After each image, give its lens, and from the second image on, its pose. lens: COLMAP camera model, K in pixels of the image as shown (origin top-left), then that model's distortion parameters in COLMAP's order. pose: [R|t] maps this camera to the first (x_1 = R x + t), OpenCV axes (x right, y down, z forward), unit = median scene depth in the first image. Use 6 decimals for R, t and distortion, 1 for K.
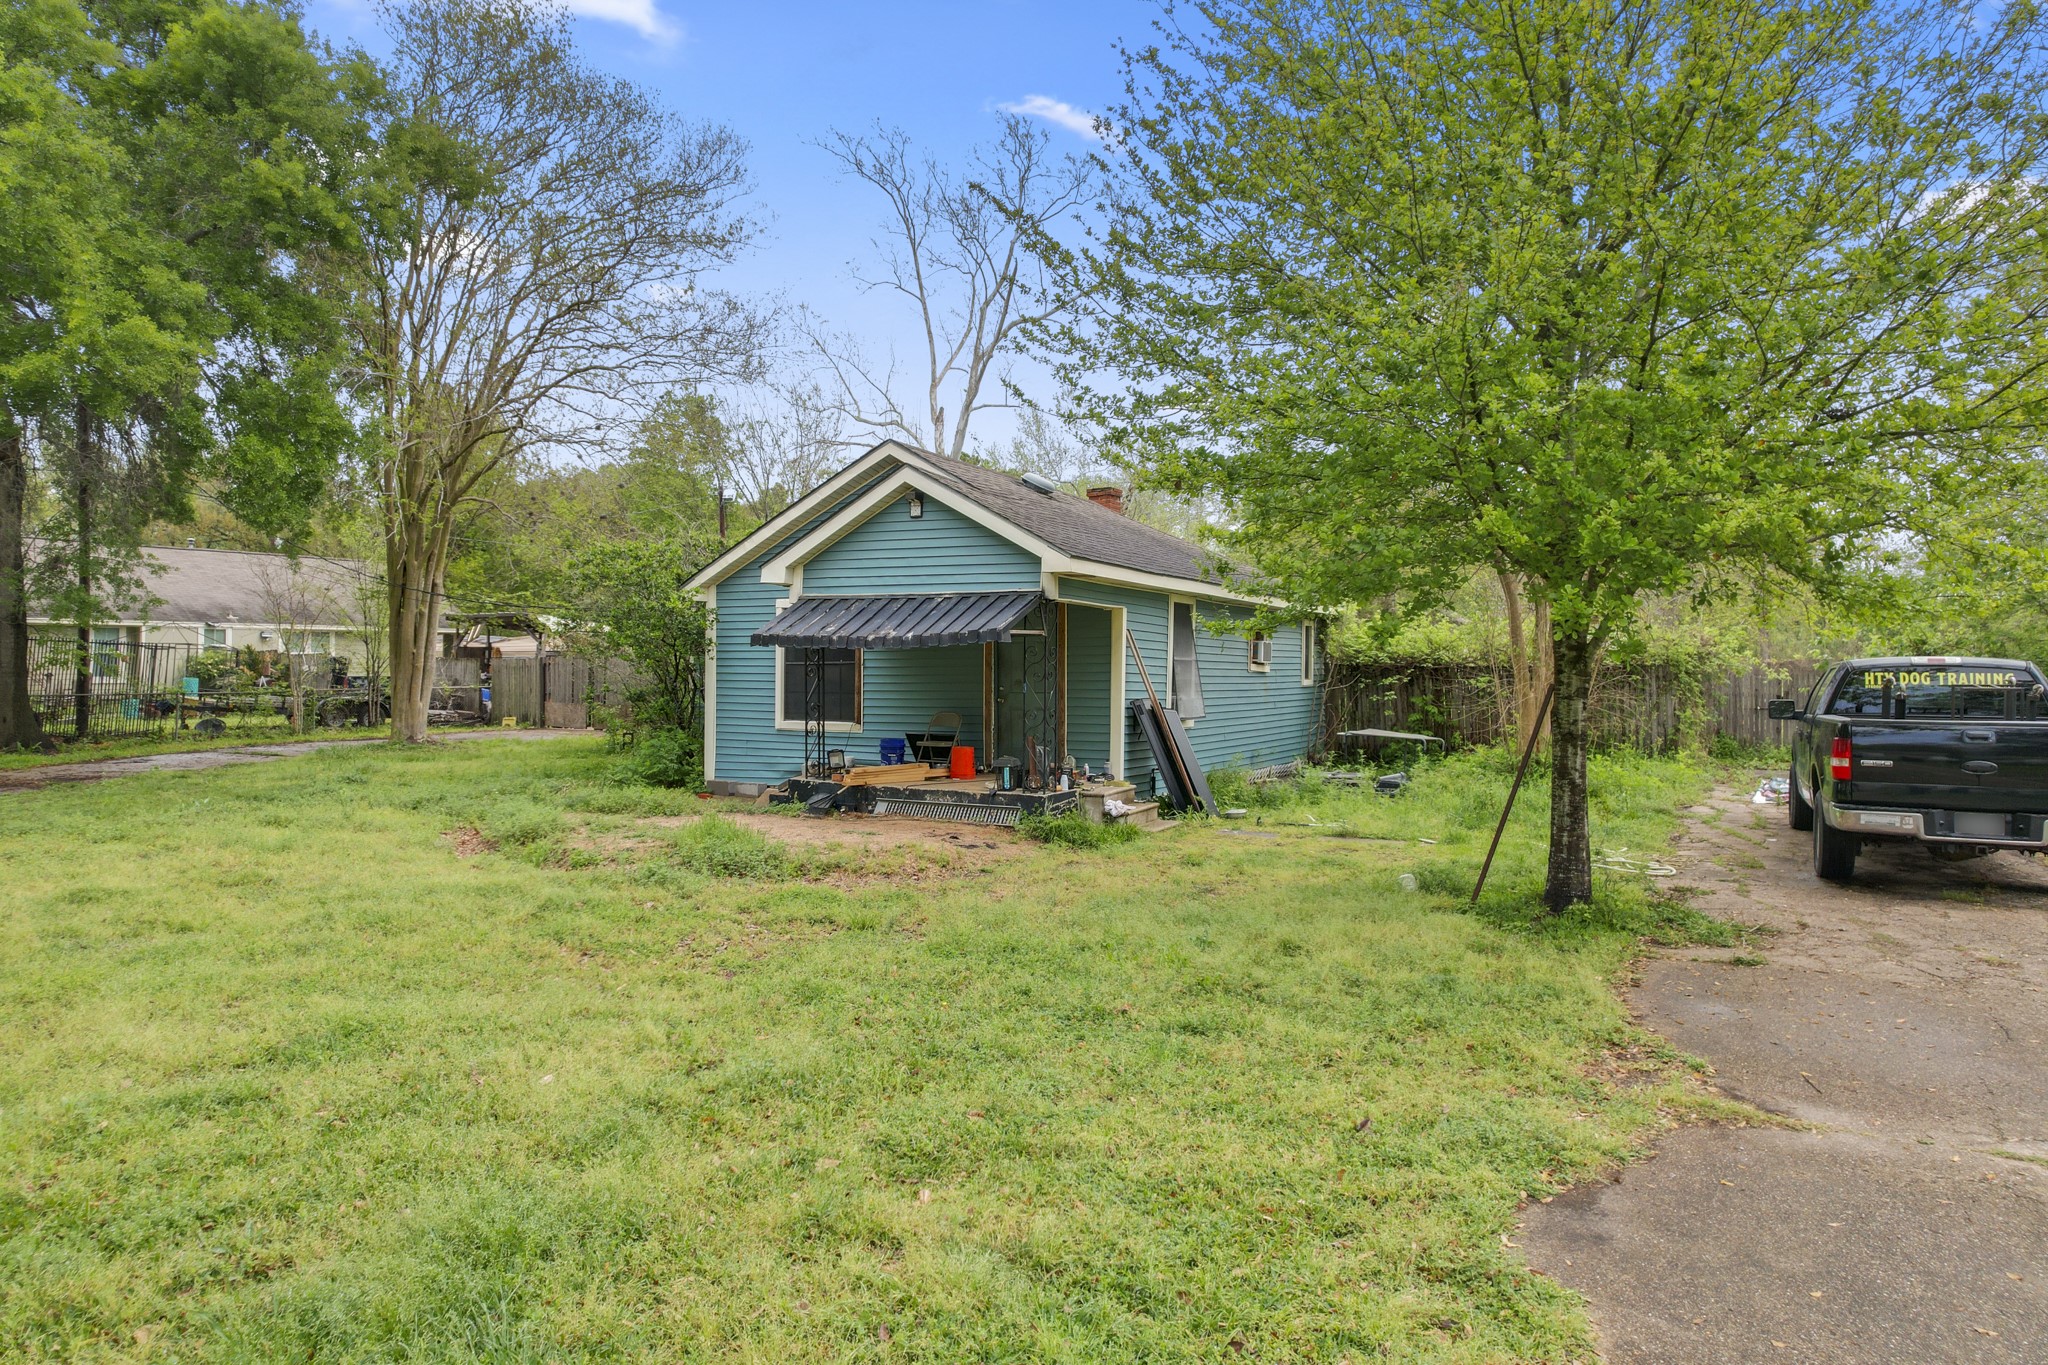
lens RADIAL K [[1316.8, 0, 1004.9], [0, 1316.8, 645.5], [0, 0, 1]] dist [-0.074297, 0.068614]
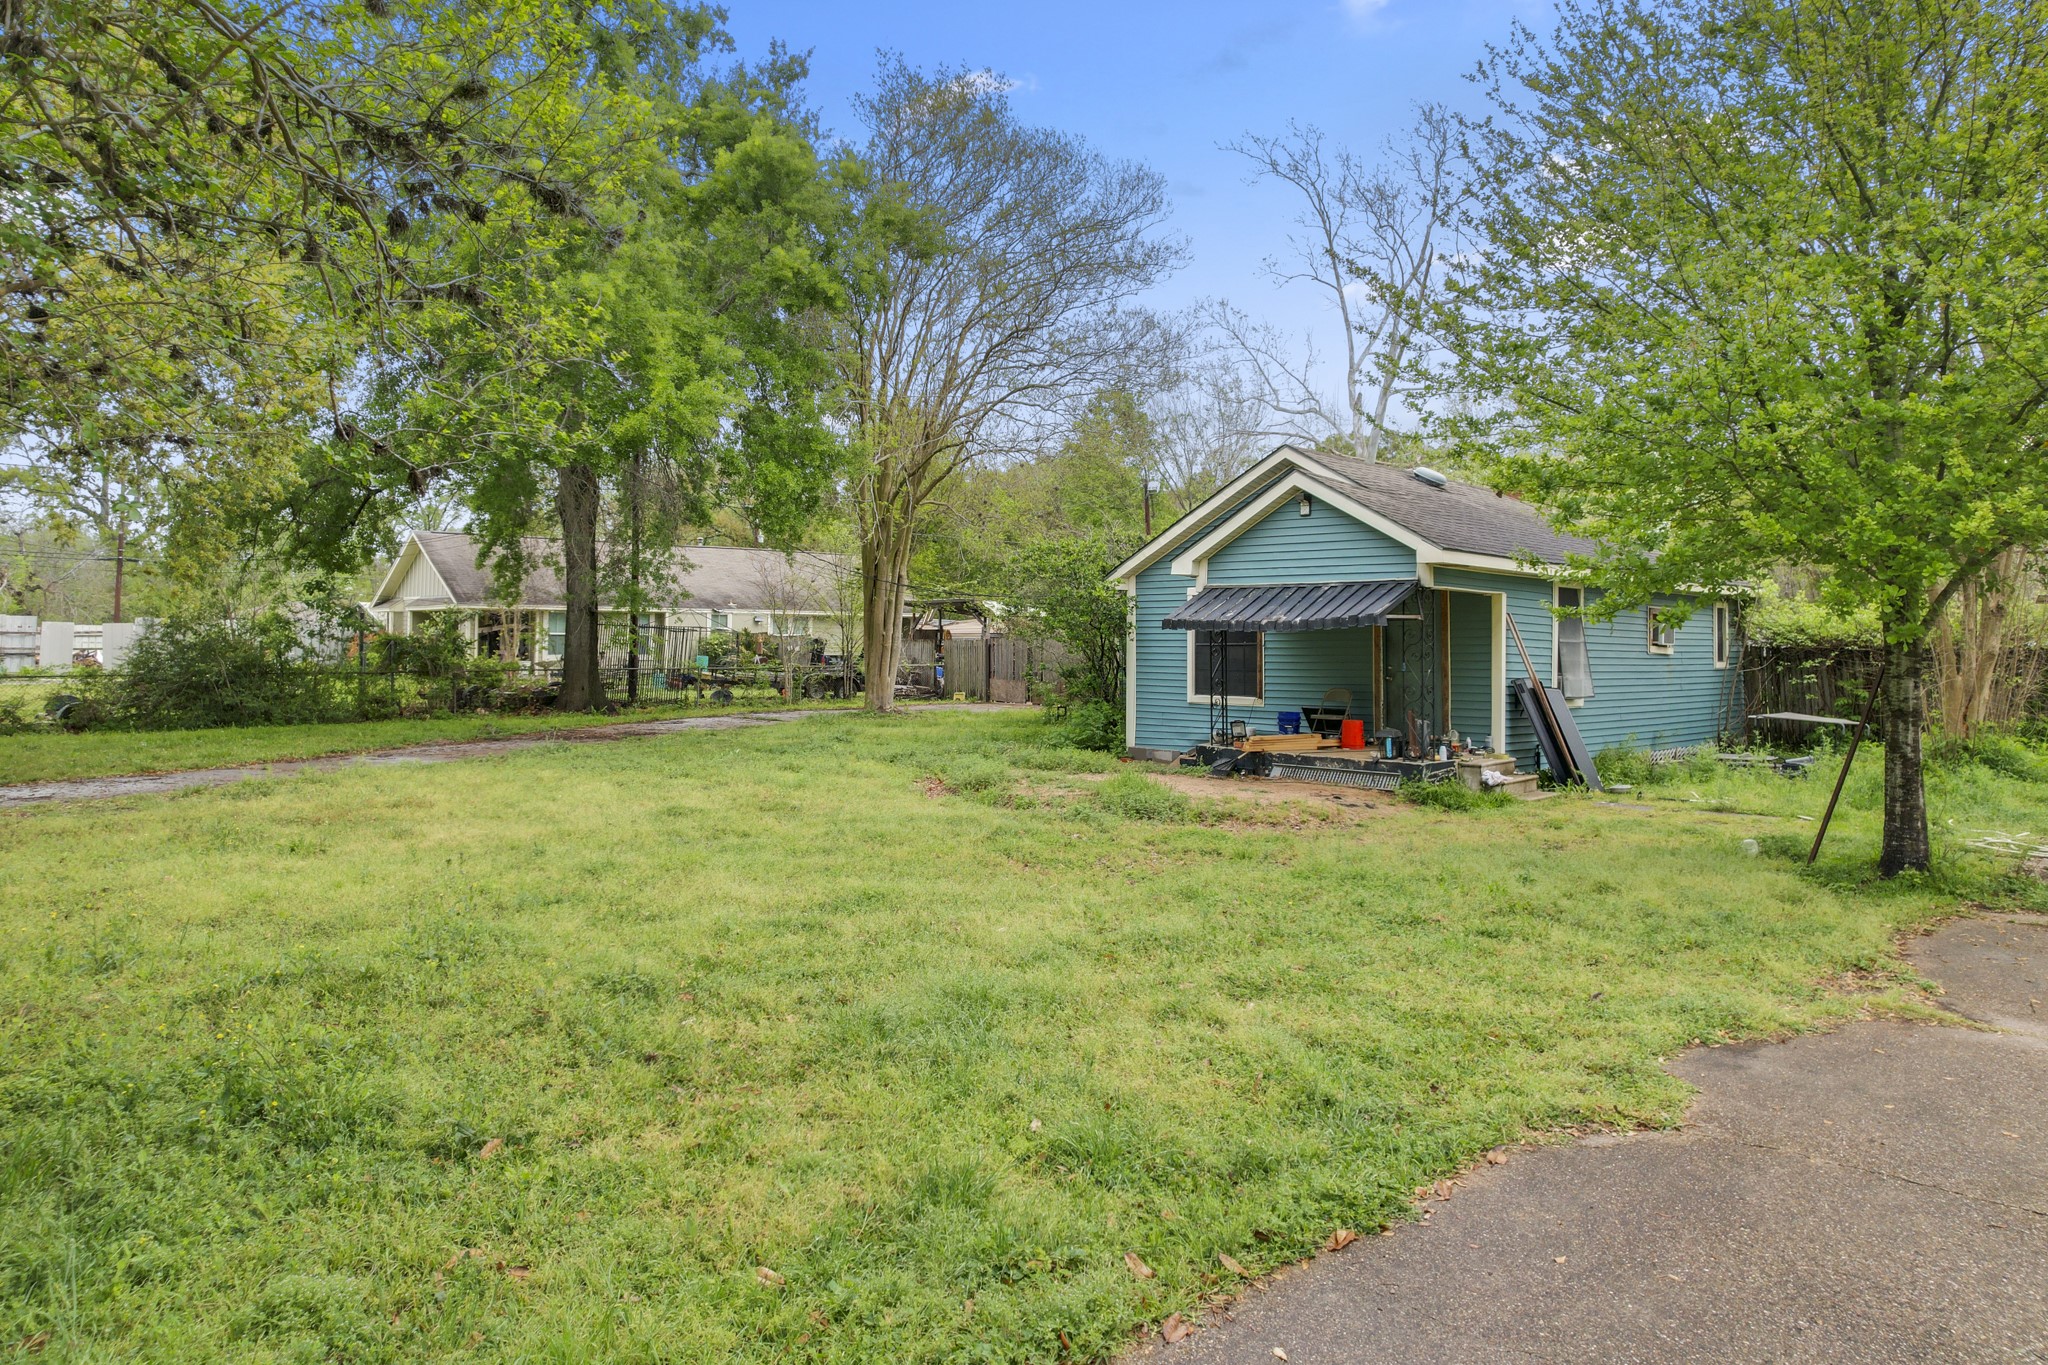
lens RADIAL K [[1316.8, 0, 1016.2], [0, 1316.8, 588.9], [0, 0, 1]] dist [-0.074297, 0.068614]
pose [[0.950422, -0.009928, -0.310806, 0.042059], [0.000635, 0.999550, -0.029988, -0.000507], [0.310964, 0.028304, 0.950000, -0.137072]]
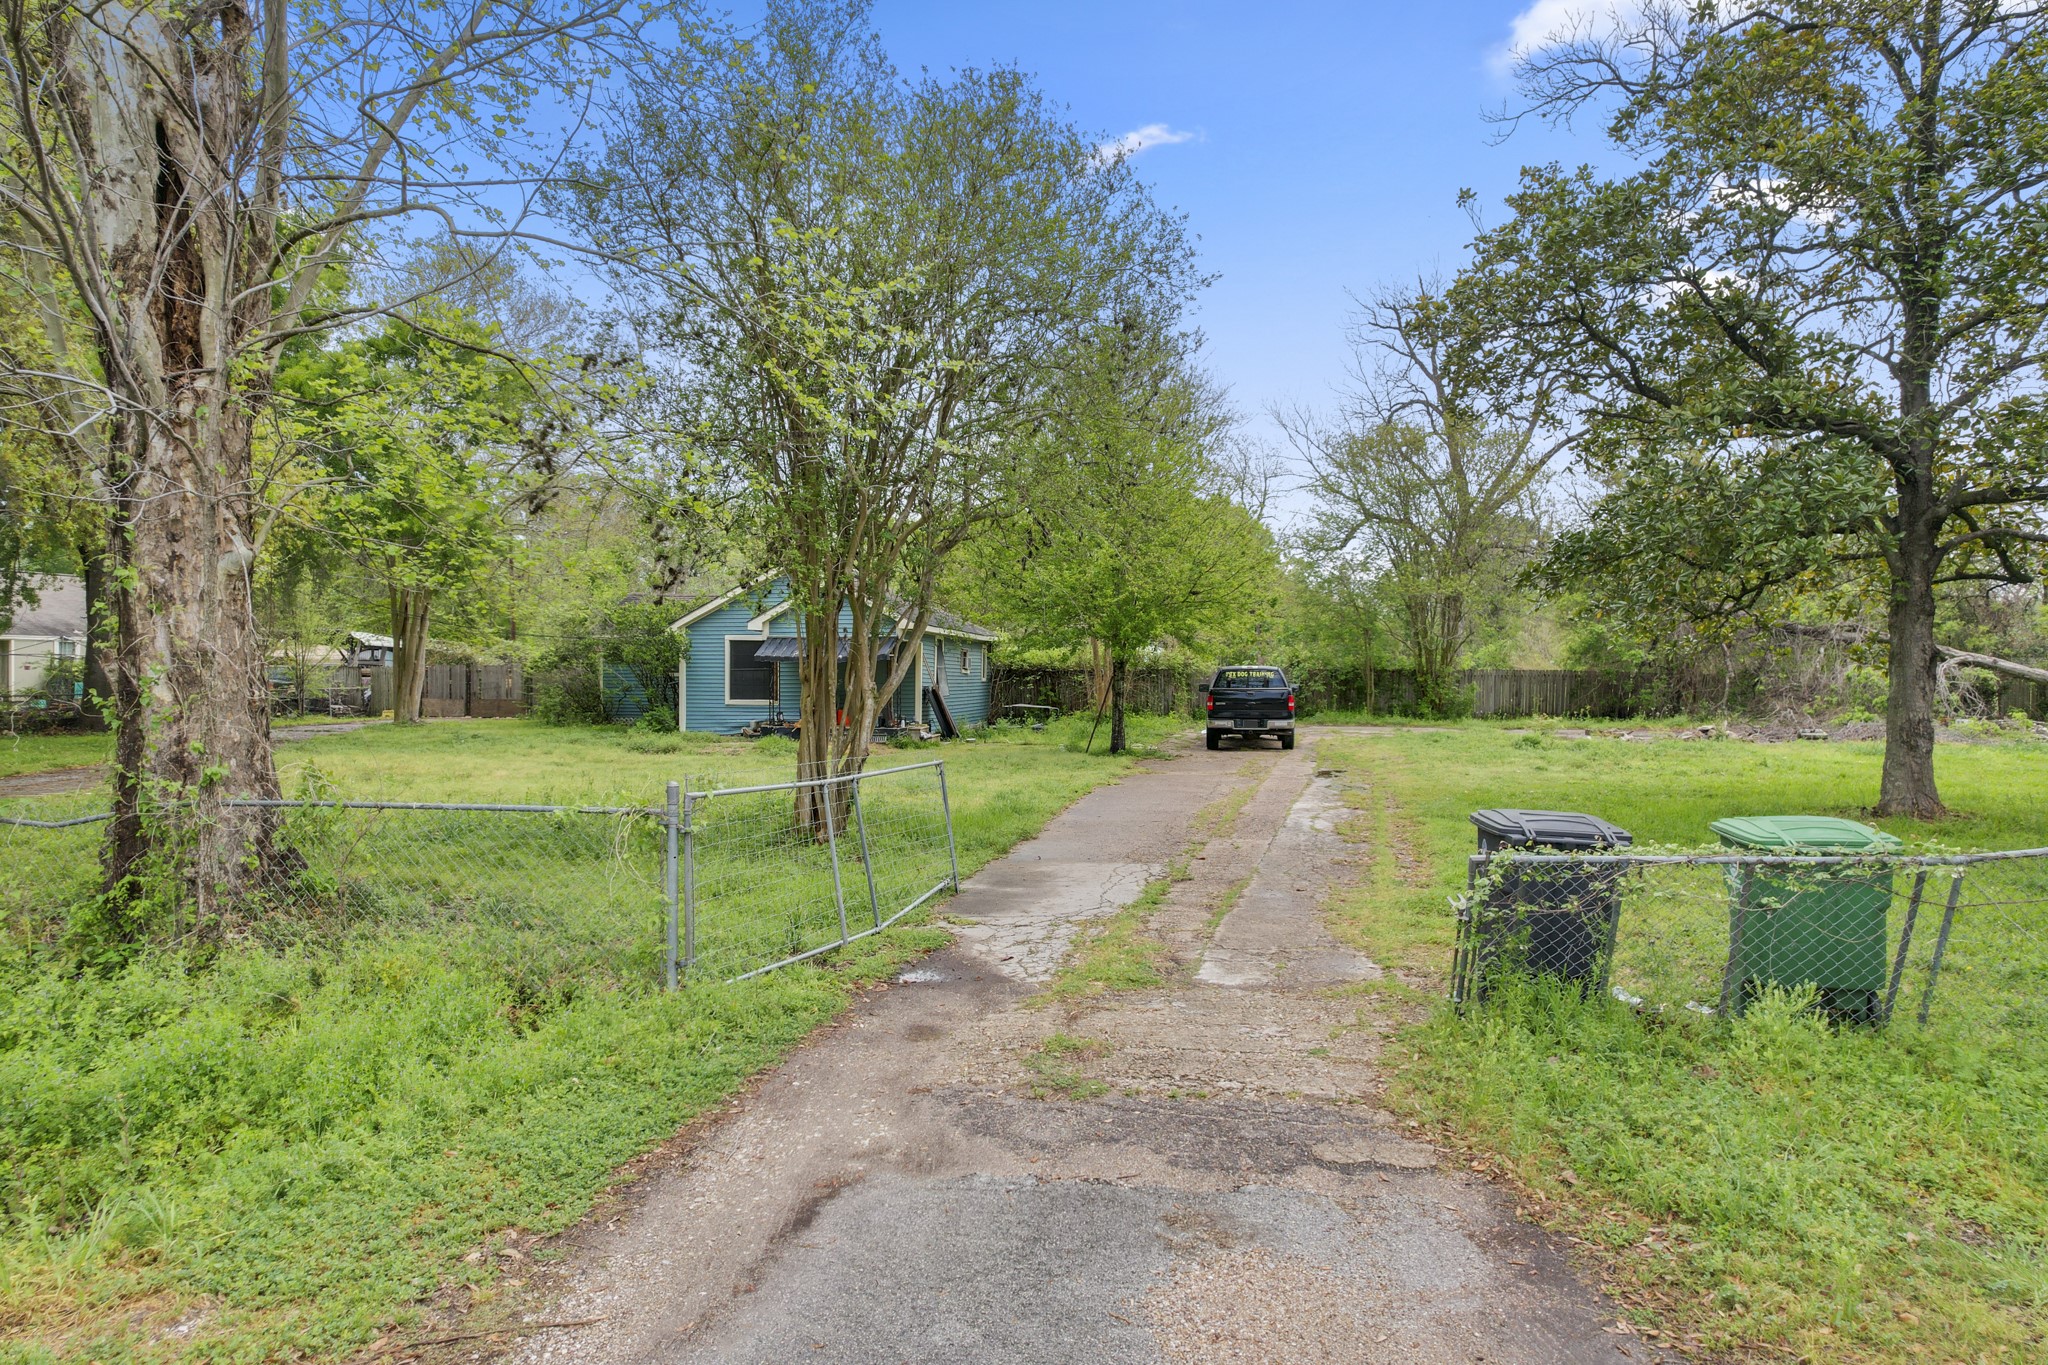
lens RADIAL K [[1316.8, 0, 1023.3], [0, 1316.8, 674.7], [0, 0, 1]] dist [-0.074297, 0.068614]
pose [[0.945850, -0.002987, 0.324591, -0.421806], [-0.002800, 0.999845, 0.017358, -0.013482], [-0.324593, -0.017327, 0.945695, -1.000630]]
